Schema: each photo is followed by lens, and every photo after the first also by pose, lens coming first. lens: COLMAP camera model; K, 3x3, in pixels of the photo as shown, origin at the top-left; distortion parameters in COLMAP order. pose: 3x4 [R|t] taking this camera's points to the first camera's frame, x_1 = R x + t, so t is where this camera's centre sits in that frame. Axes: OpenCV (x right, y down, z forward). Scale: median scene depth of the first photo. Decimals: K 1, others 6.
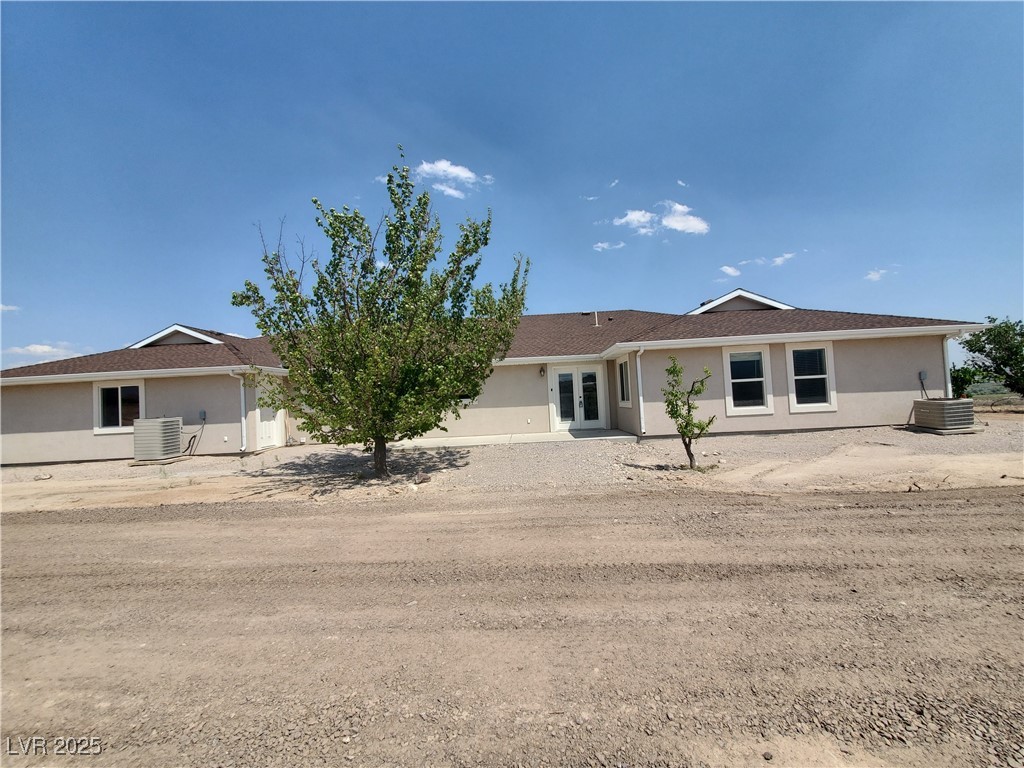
lens RADIAL K [[406.8, 0, 516.9], [0, 406.8, 380.2], [0, 0, 1]] dist [0.002329, -0.000834]
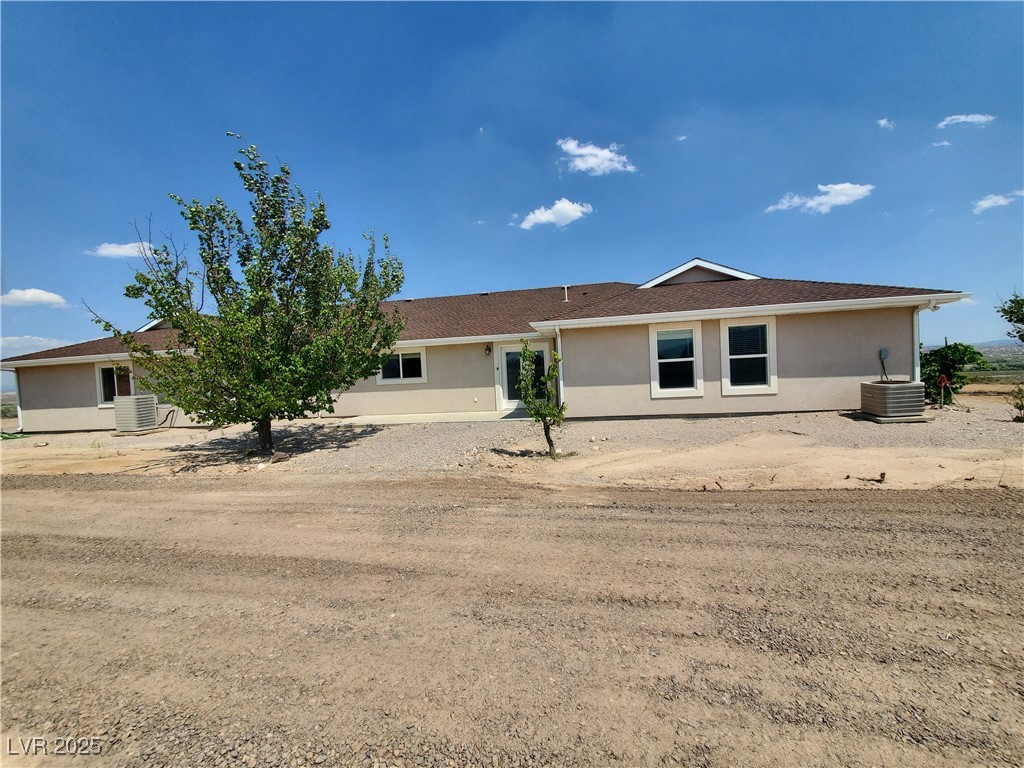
lens RADIAL K [[406.8, 0, 520.4], [0, 406.8, 383.8], [0, 0, 1]] dist [0.002329, -0.000834]
pose [[0.990420, 0.004638, -0.138009, 0.348507], [0.005956, 0.997071, 0.076253, -0.019520], [0.137958, -0.076345, 0.987491, 0.031333]]
